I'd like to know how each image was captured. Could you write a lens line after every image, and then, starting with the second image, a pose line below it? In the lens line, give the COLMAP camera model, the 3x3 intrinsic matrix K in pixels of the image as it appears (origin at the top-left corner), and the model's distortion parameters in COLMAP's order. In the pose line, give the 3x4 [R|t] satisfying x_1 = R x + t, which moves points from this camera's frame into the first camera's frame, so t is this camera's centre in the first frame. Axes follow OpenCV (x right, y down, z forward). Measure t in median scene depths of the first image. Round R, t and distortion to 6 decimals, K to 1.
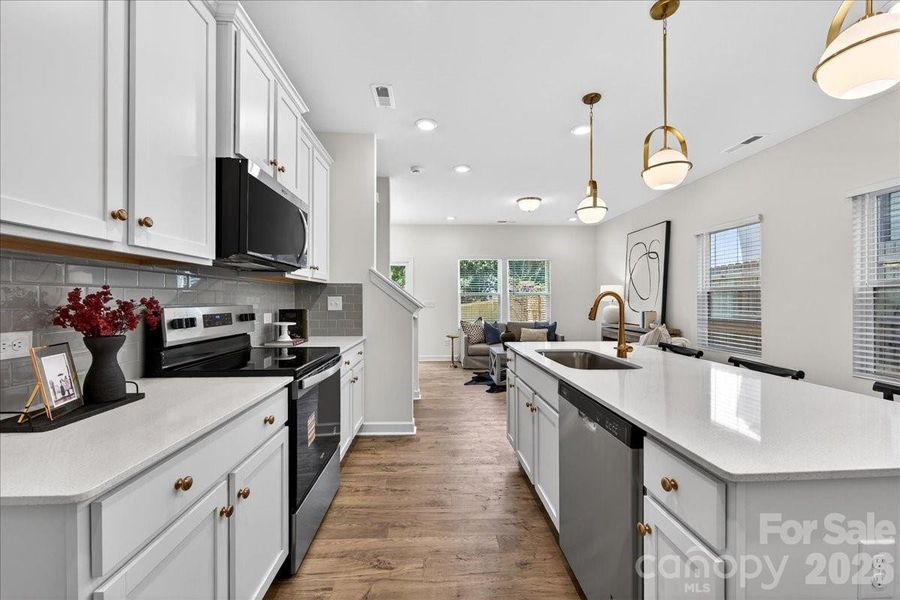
lens RADIAL K [[357.9, 0, 453.9], [0, 357.9, 299.2], [0, 0, 1]] dist [-0.001327, -0.001174]
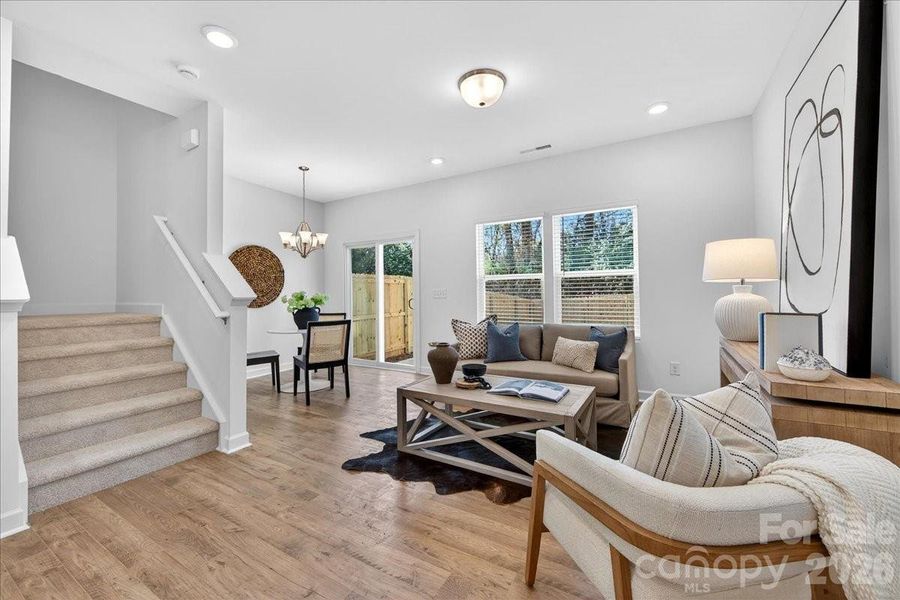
lens RADIAL K [[357.9, 0, 453.9], [0, 357.9, 288.3], [0, 0, 1]] dist [-0.001327, -0.001174]
pose [[0.832739, -0.015472, -0.553450, 0.906956], [0.015142, 0.999872, -0.005169, 0.020946], [0.553459, -0.004076, 0.832866, 1.157389]]
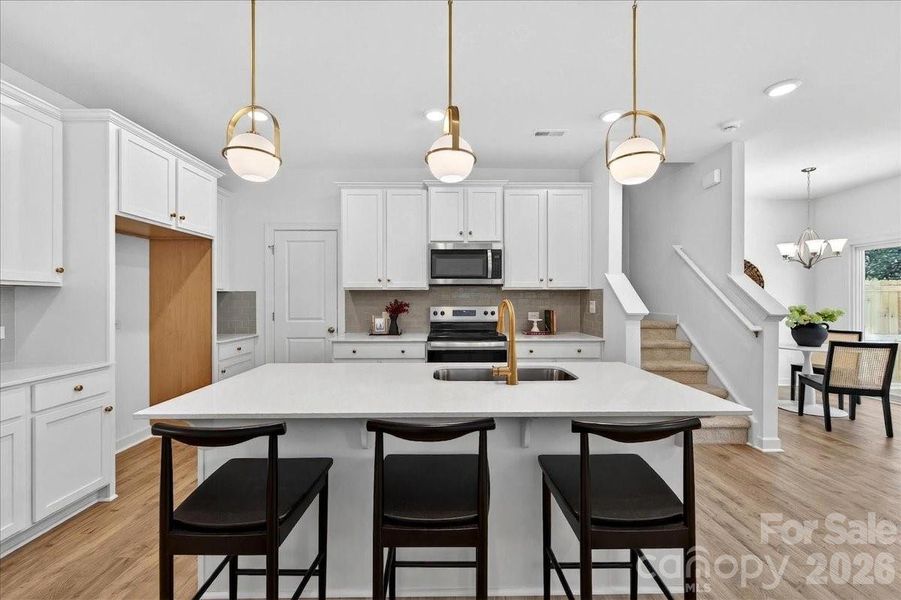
lens RADIAL K [[358.3, 0, 449.8], [0, 358.3, 298.7], [0, 0, 1]] dist [-0.001327, -0.001174]
pose [[-0.048255, 0.004091, -0.998827, 0.996161], [0.004695, 0.999981, 0.003869, -0.024135], [0.998824, -0.004502, -0.048273, 0.715716]]
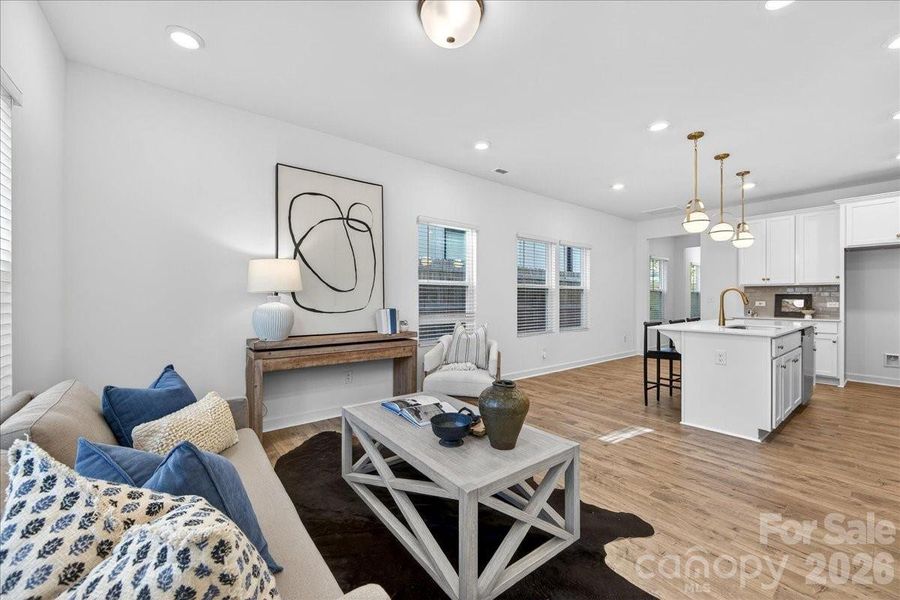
lens RADIAL K [[357.9, 0, 448.1], [0, 357.9, 295.9], [0, 0, 1]] dist [-0.001327, -0.001174]
pose [[-0.559866, 0.003408, 0.828576, -0.176971], [-0.004005, 0.999969, -0.006819, 0.025014], [-0.828574, -0.007136, -0.559835, 2.452346]]
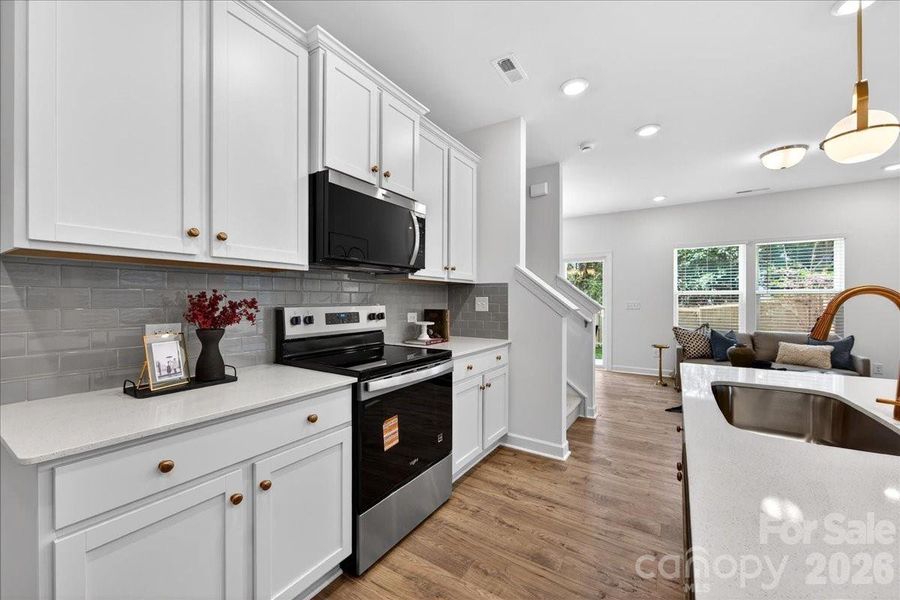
lens RADIAL K [[357.9, 0, 451.1], [0, 357.9, 299.7], [0, 0, 1]] dist [-0.001327, -0.001174]
pose [[0.811287, 0.002022, -0.584645, 0.199359], [-0.000740, 0.999997, 0.002431, -0.002566], [0.584648, -0.001540, 0.811285, 0.197209]]
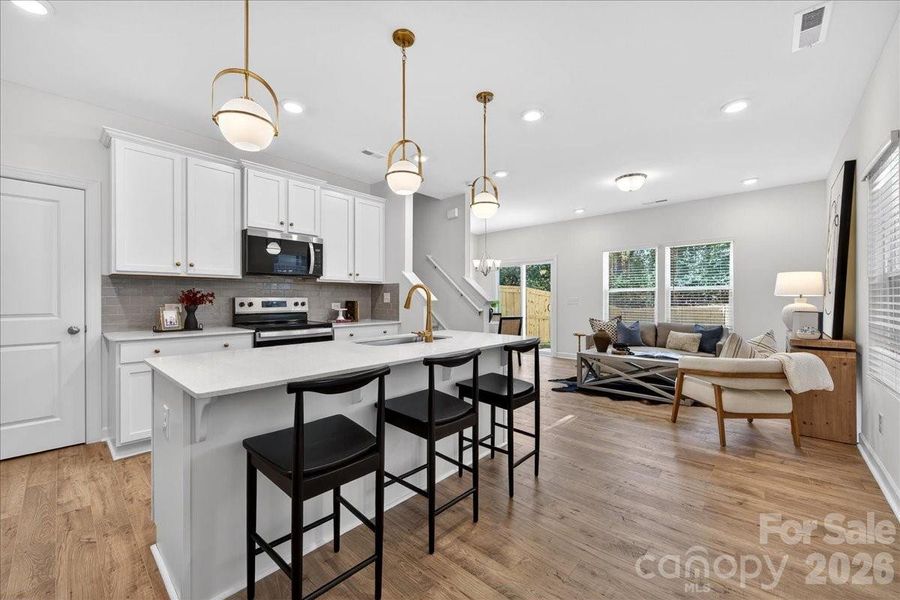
lens RADIAL K [[357.9, 0, 451.8], [0, 357.9, 299.9], [0, 0, 1]] dist [-0.001327, -0.001174]
pose [[0.704280, 0.001440, -0.709921, 1.047014], [0.001501, 0.999993, 0.003518, 0.019836], [0.709921, -0.003544, 0.704273, 0.201404]]
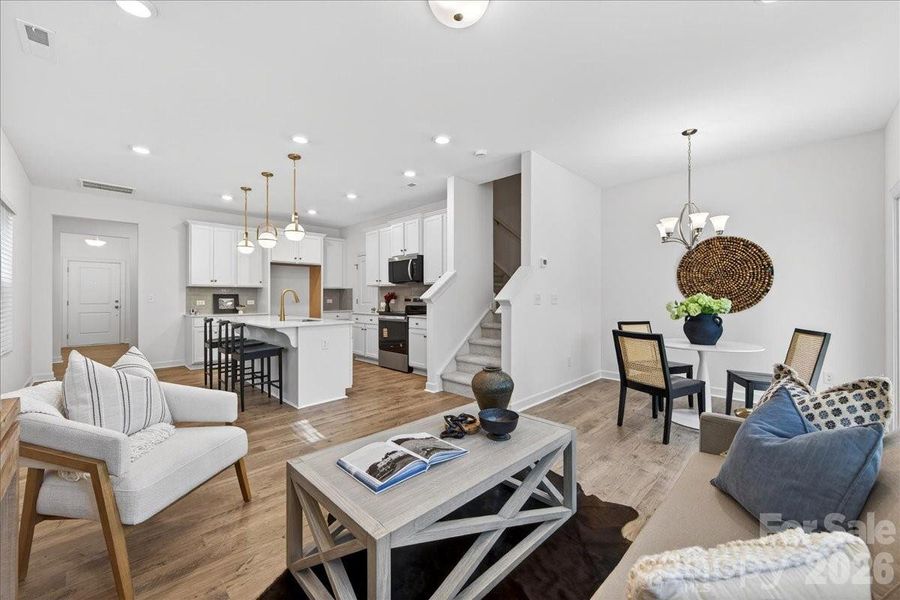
lens RADIAL K [[357.9, 0, 448.4], [0, 357.9, 295.7], [0, 0, 1]] dist [-0.001327, -0.001174]
pose [[-0.750737, 0.002101, -0.660598, 0.883883], [0.005642, 0.999979, -0.003232, 0.020521], [0.660578, -0.006153, -0.750733, 2.529798]]
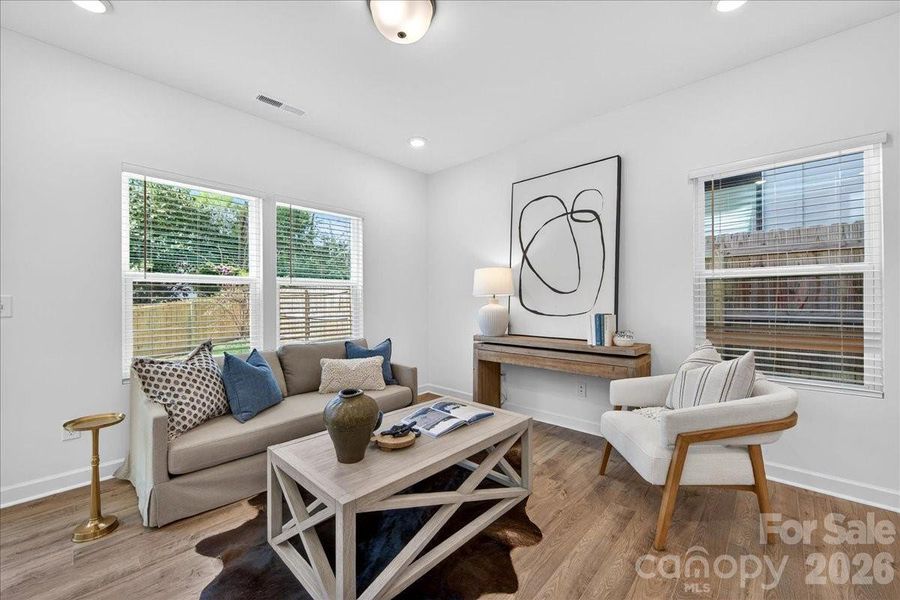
lens RADIAL K [[357.9, 0, 452.5], [0, 357.9, 296.6], [0, 0, 1]] dist [-0.001327, -0.001174]
pose [[0.721638, 0.004736, 0.692254, 0.009272], [0.000827, 0.999970, -0.007704, 0.022493], [-0.692270, 0.006132, 0.721613, 1.453789]]
